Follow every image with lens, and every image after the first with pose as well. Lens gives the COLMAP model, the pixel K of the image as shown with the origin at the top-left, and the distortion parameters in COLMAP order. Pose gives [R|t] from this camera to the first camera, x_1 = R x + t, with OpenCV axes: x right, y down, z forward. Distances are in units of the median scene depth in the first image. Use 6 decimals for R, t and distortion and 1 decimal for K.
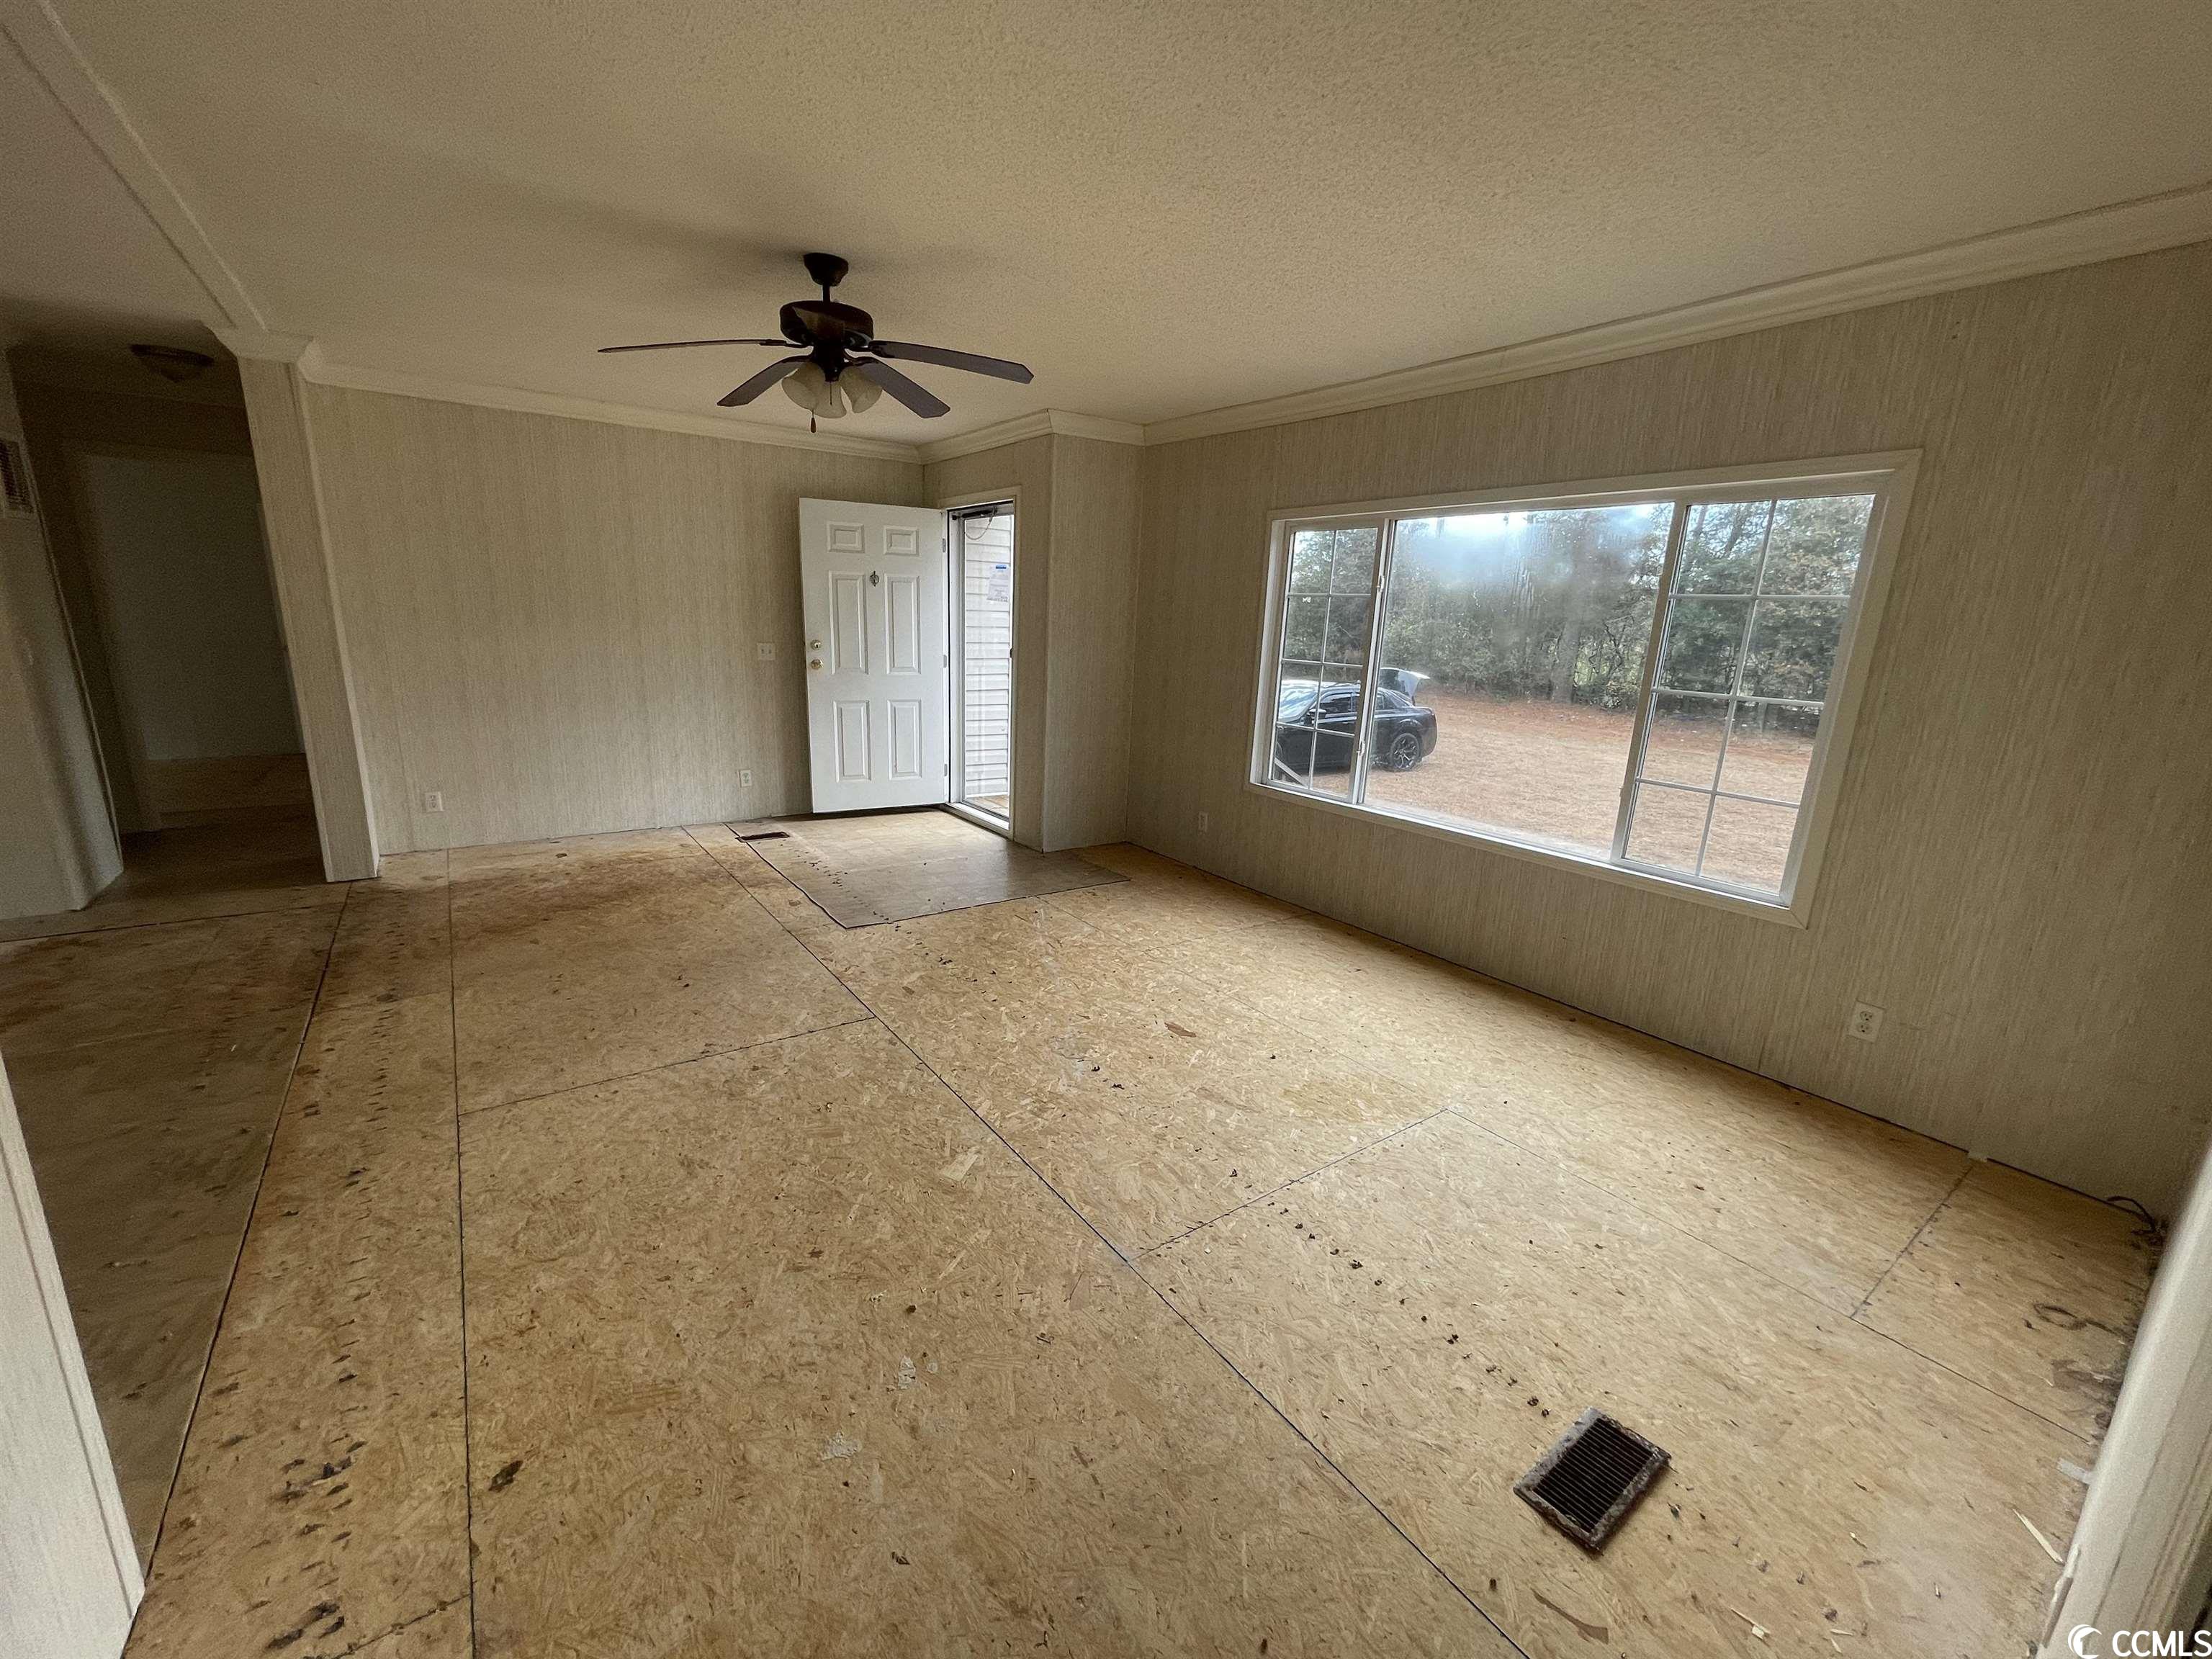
lens RADIAL K [[897.5, 0, 1099.4], [0, 897.5, 832.7], [0, 0, 1]] dist [-0.004408, 0.001497]
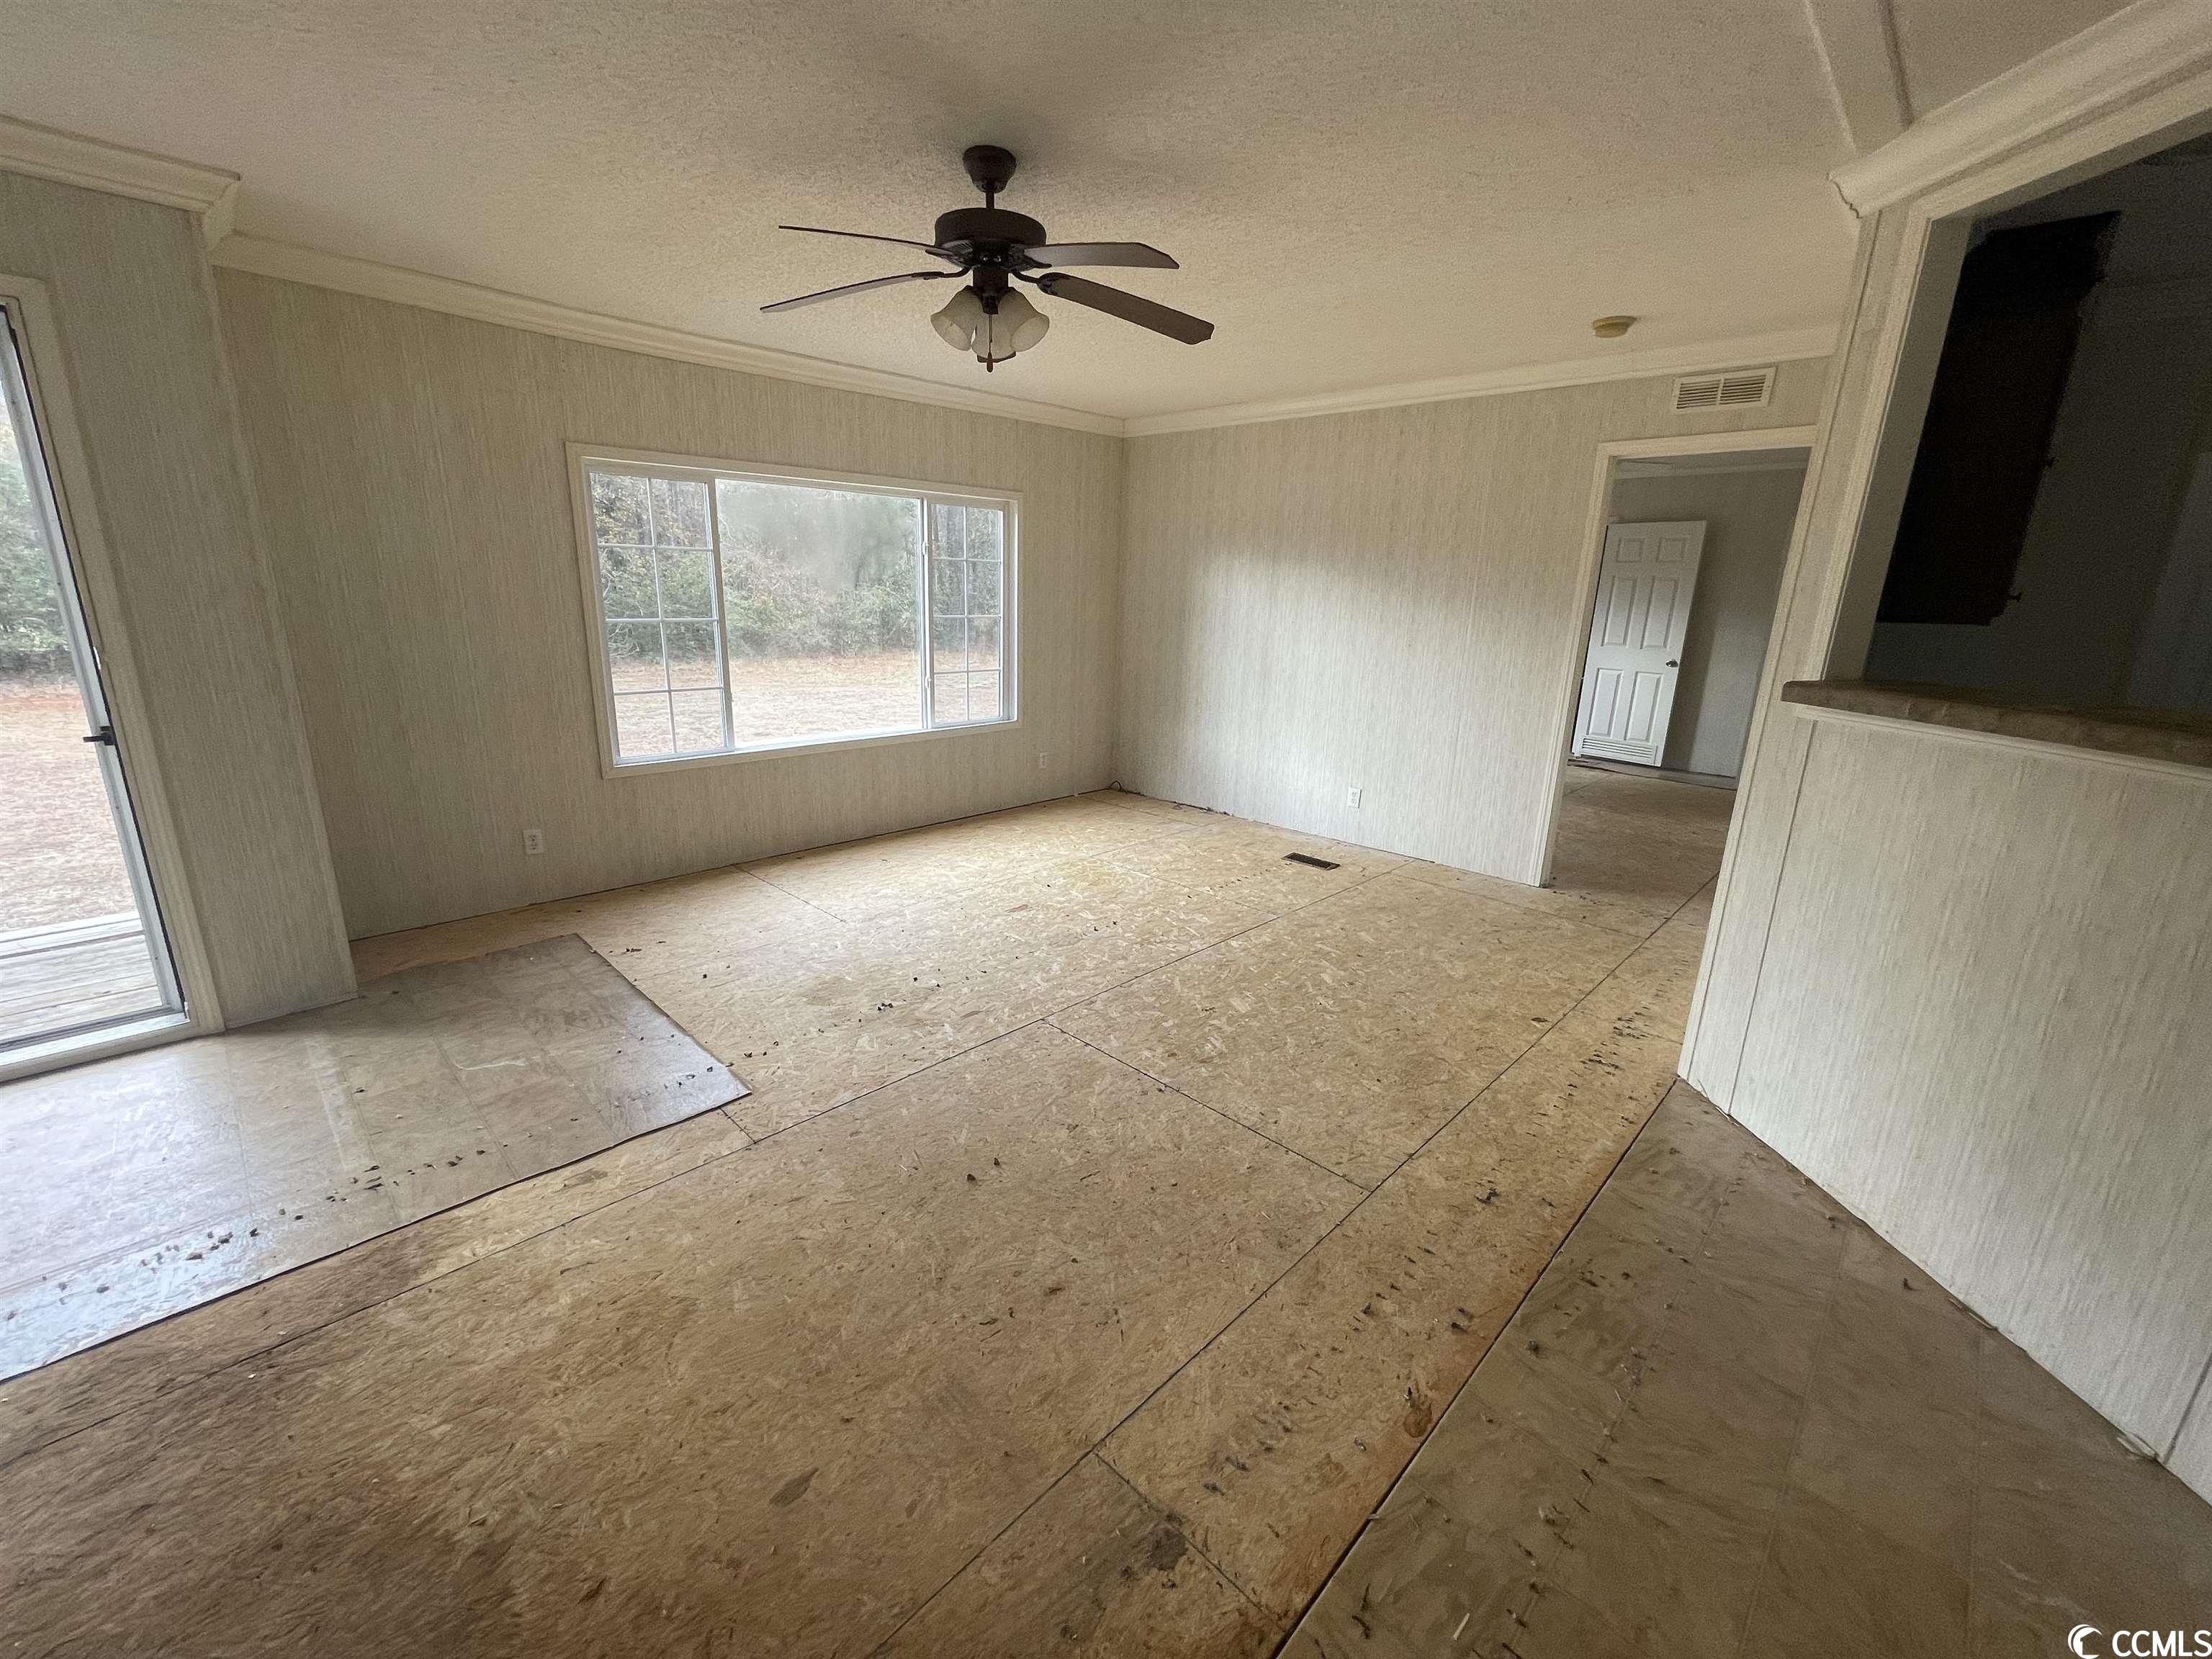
lens RADIAL K [[897.5, 0, 1089.9], [0, 897.5, 820.4], [0, 0, 1]] dist [-0.004408, 0.001497]
pose [[-0.171856, -0.289938, 0.941489, -1.034688], [0.205461, 0.924142, 0.322099, -0.271321], [-0.963458, 0.248794, -0.099249, 0.936489]]
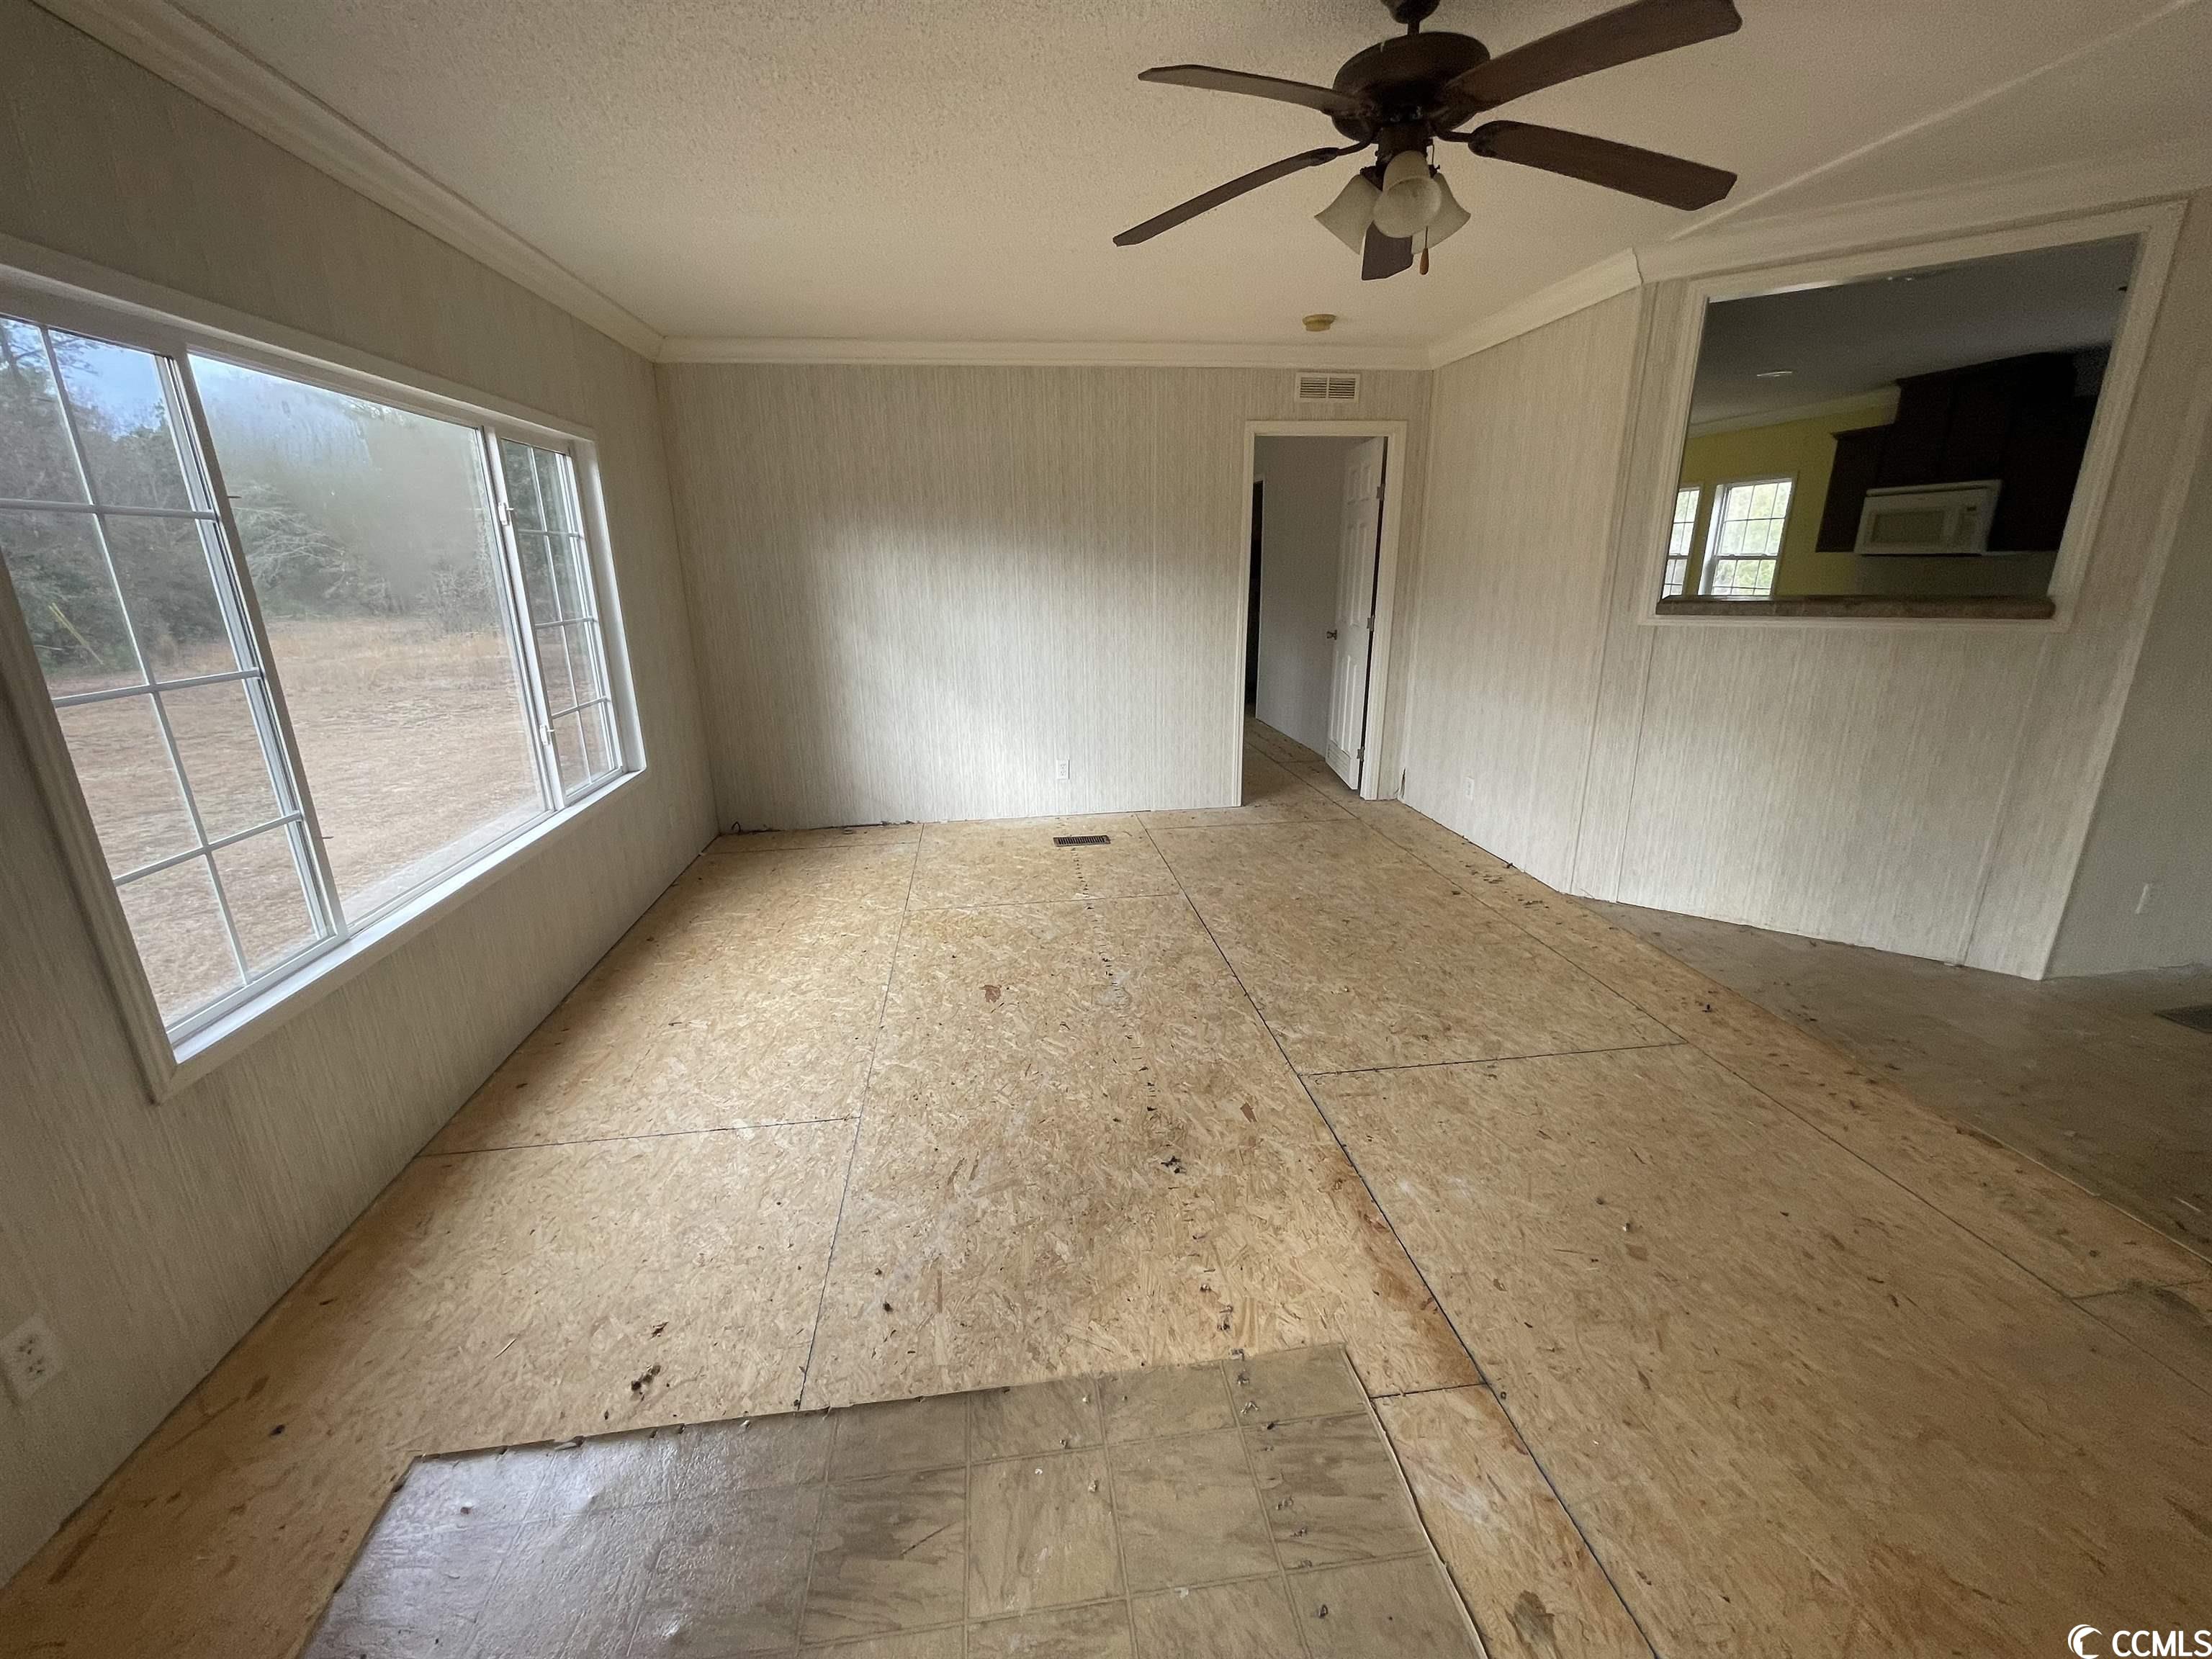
lens RADIAL K [[897.5, 0, 1099.1], [0, 897.5, 819.4], [0, 0, 1]] dist [-0.004408, 0.001497]
pose [[-0.879489, -0.153353, 0.450535, -0.396883], [0.099726, 0.866263, 0.489534, -0.382132], [-0.465353, 0.475470, -0.746575, 1.486040]]
